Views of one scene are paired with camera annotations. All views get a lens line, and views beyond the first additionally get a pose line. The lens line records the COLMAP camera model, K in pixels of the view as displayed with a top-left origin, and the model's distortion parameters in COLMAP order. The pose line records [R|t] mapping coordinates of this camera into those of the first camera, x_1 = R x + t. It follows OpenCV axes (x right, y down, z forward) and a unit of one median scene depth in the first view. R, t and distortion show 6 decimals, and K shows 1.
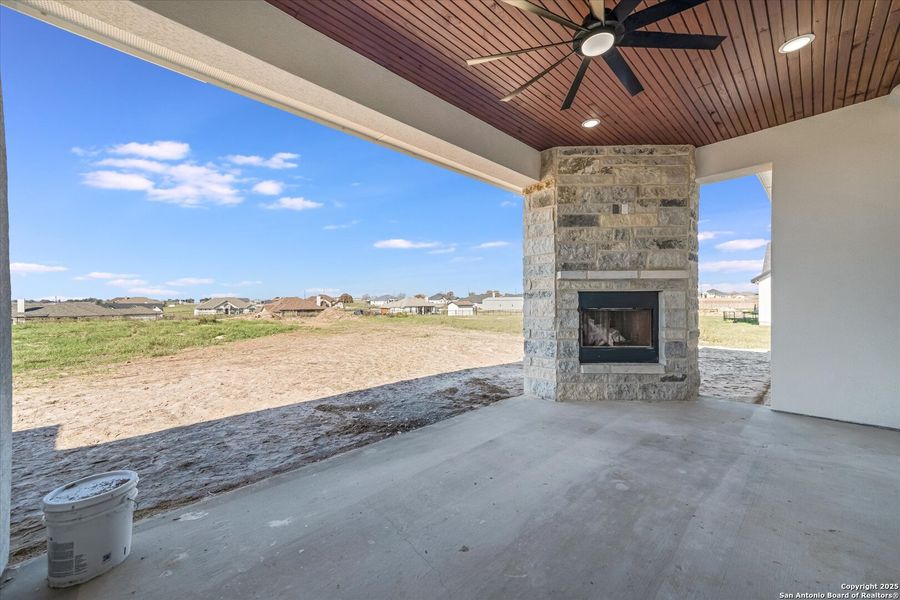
lens RADIAL K [[401.5, 0, 450.3], [0, 401.5, 302.6], [0, 0, 1]] dist [-0.002804, -0.000049]
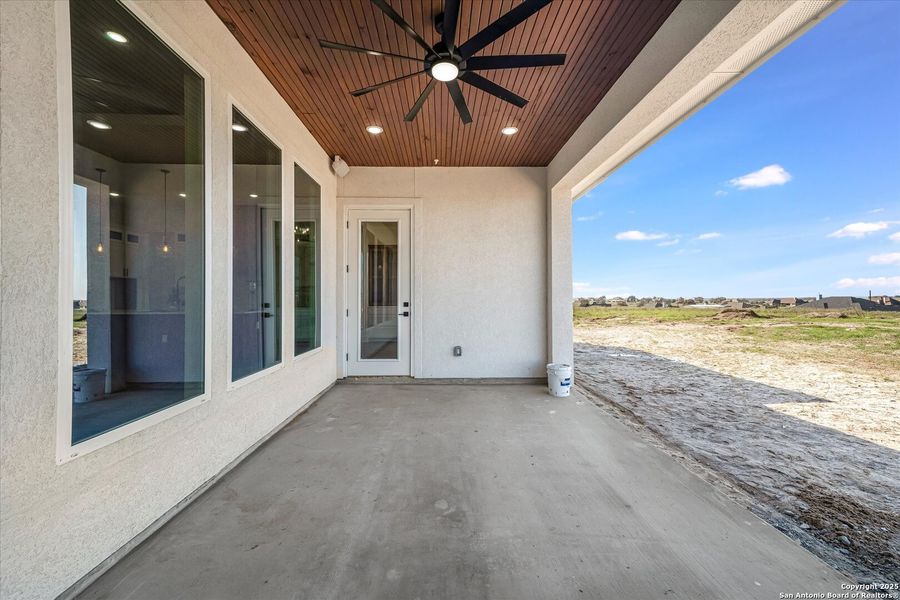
lens RADIAL K [[401.5, 0, 451.0], [0, 401.5, 297.5], [0, 0, 1]] dist [-0.002804, -0.000049]
pose [[-0.728773, 0.009318, -0.684692, 1.039351], [0.002149, 0.999934, 0.011322, -0.037521], [0.684752, 0.006780, -0.728745, 1.677928]]
